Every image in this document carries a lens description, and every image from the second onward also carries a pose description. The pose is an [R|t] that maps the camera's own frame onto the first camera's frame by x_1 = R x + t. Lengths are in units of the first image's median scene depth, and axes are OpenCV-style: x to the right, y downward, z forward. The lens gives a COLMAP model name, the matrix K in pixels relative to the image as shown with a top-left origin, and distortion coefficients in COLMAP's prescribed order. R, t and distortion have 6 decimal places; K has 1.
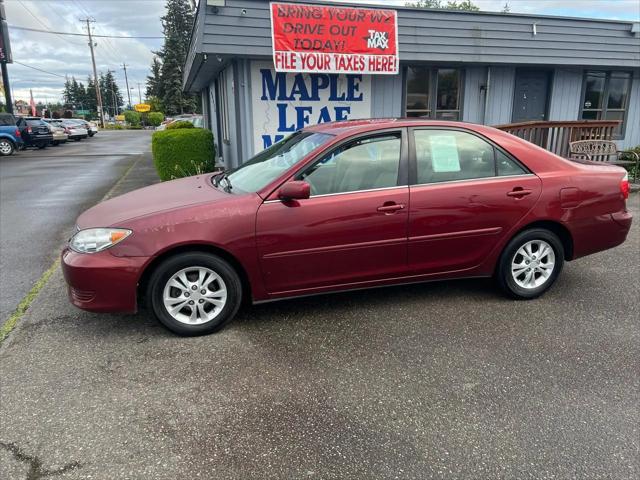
lens RADIAL K [[481.8, 0, 316.5], [0, 481.8, 246.2], [0, 0, 1]] dist [0.048604, -0.050429]
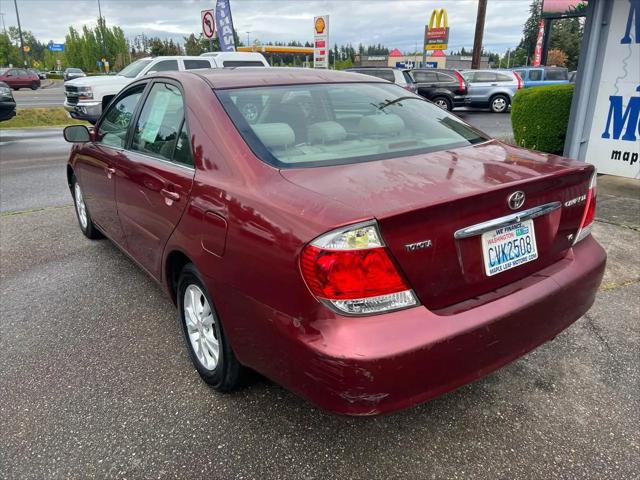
lens RADIAL K [[481.8, 0, 319.7], [0, 481.8, 234.4], [0, 0, 1]] dist [0.048604, -0.050429]
pose [[0.344693, 0.300284, -0.889391, 0.444119], [-0.244842, 0.943419, 0.223635, -0.104376], [0.906222, 0.140675, 0.398712, 0.402820]]
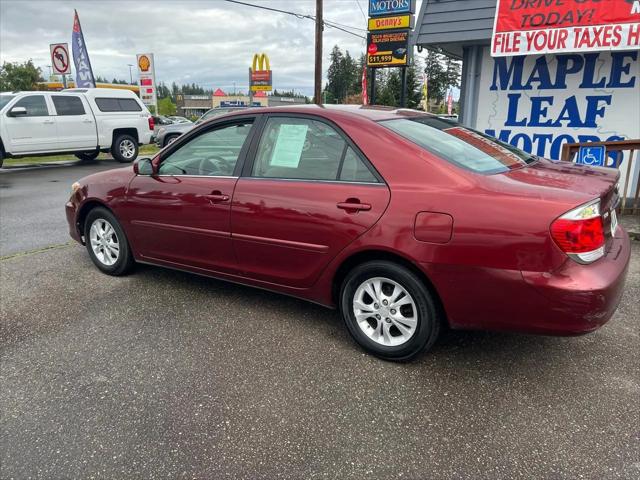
lens RADIAL K [[481.8, 0, 321.4], [0, 481.8, 241.4], [0, 0, 1]] dist [0.048604, -0.050429]
pose [[0.658900, 0.199977, -0.725162, 0.398872], [-0.202594, 0.975571, 0.084949, -0.047120], [0.724435, 0.090941, 0.683318, 0.203792]]
